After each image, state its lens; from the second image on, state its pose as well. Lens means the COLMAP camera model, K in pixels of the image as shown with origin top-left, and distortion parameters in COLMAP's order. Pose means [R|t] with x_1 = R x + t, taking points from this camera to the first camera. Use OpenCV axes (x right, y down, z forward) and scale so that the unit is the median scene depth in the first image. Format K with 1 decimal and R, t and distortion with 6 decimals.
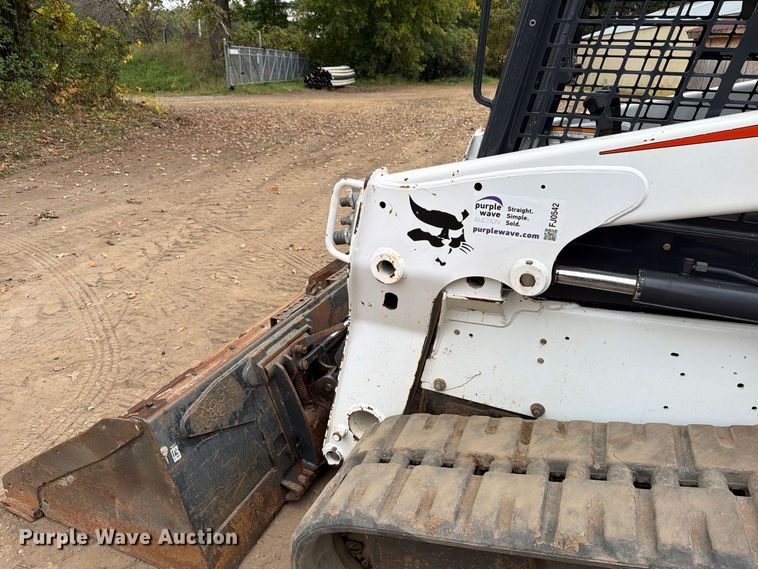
lens RADIAL K [[530.9, 0, 379.0], [0, 530.9, 284.5], [0, 0, 1]] dist [0.096918, -0.197534]
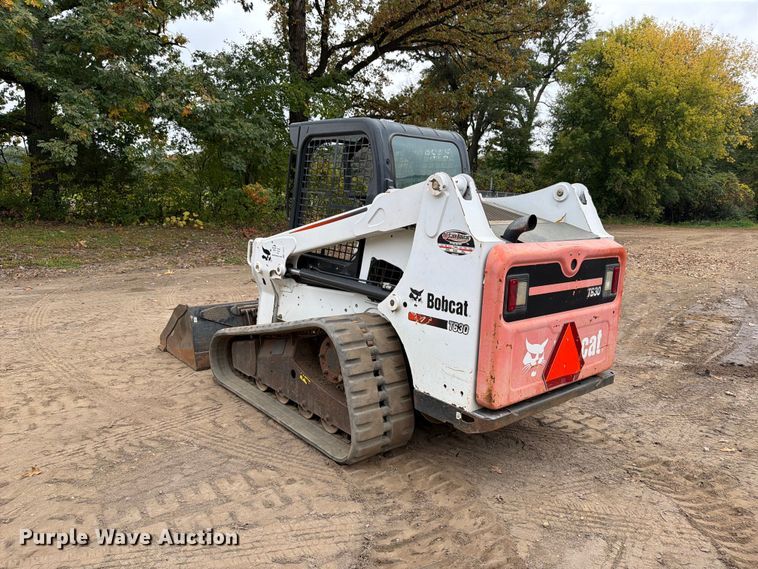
lens RADIAL K [[530.6, 0, 379.0], [0, 530.6, 284.5], [0, 0, 1]] dist [0.121607, -0.196327]
pose [[0.887425, 0.090963, -0.451888, 1.184754], [-0.194743, 0.962535, -0.188684, 0.295669], [0.417795, 0.255445, 0.871892, -0.811631]]
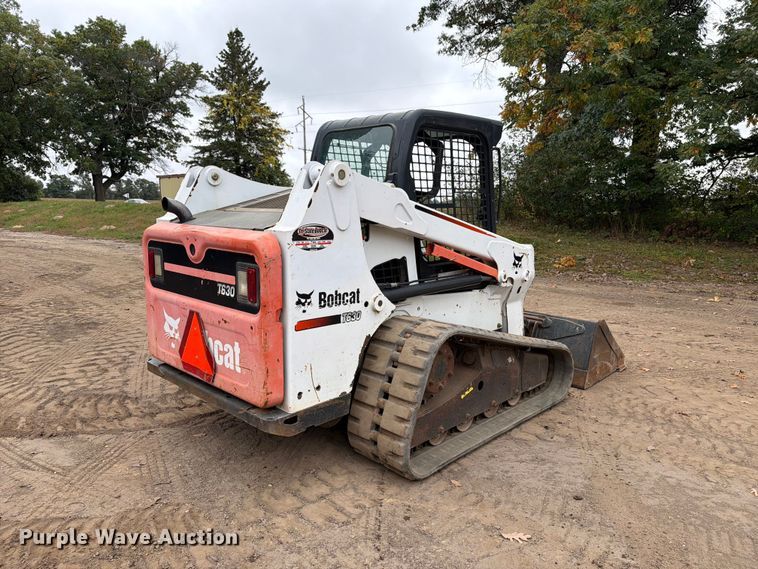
lens RADIAL K [[530.6, 0, 379.0], [0, 530.6, 284.5], [0, 0, 1]] dist [0.121607, -0.196327]
pose [[-0.366909, 0.121711, -0.922260, 1.940413], [-0.372269, 0.889349, 0.265470, -0.442655], [0.852522, 0.440732, -0.281001, 1.093298]]
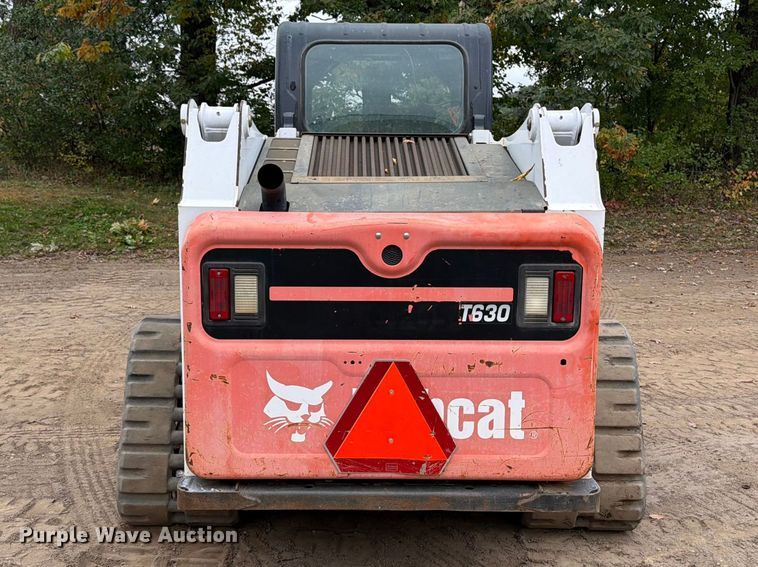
lens RADIAL K [[868.6, 0, 363.8], [0, 868.6, 284.0], [0, 0, 1]] dist [0.170979, -0.322965]
pose [[0.383276, 0.136436, -0.913501, 1.983849], [-0.349303, 0.936987, -0.006612, -0.005822], [0.855037, 0.321623, 0.406782, -0.045735]]
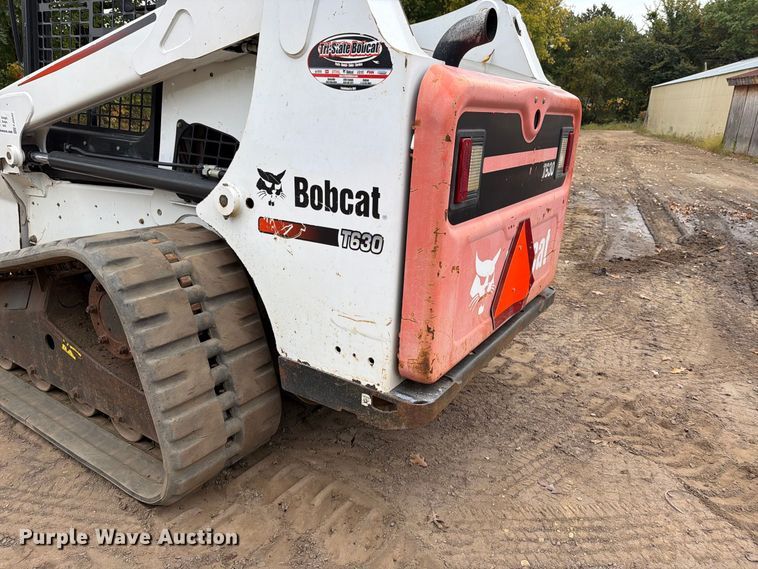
lens RADIAL K [[530.6, 0, 379.0], [0, 530.6, 284.5], [0, 0, 1]] dist [0.121607, -0.196327]
pose [[0.983337, 0.081678, -0.162409, 0.952889], [-0.093564, 0.993361, -0.066927, 0.222902], [0.155864, 0.081008, 0.984451, -0.305381]]
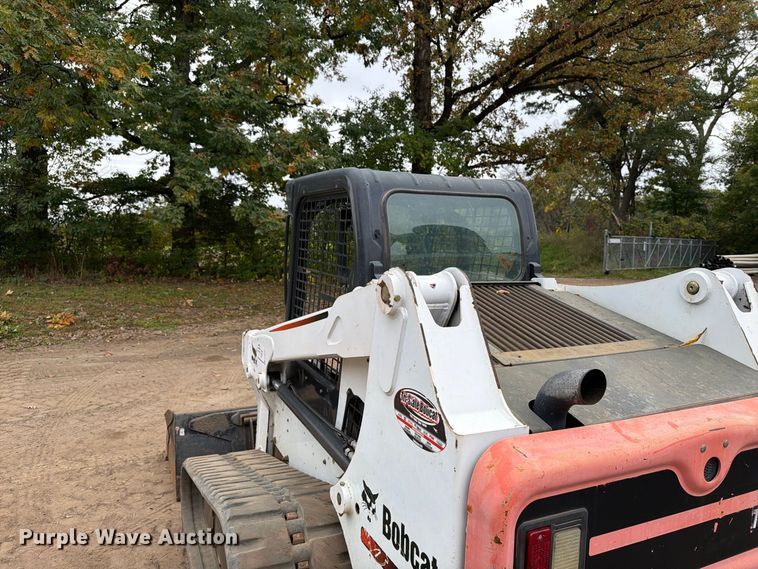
lens RADIAL K [[534.8, 0, 379.0], [0, 534.8, 284.5], [0, 0, 1]] dist [0.037448, -0.036664]
pose [[0.731085, 0.057596, -0.679851, 1.134232], [-0.266371, 0.941450, -0.206686, -0.031899], [0.628141, 0.332198, 0.703622, -0.234599]]
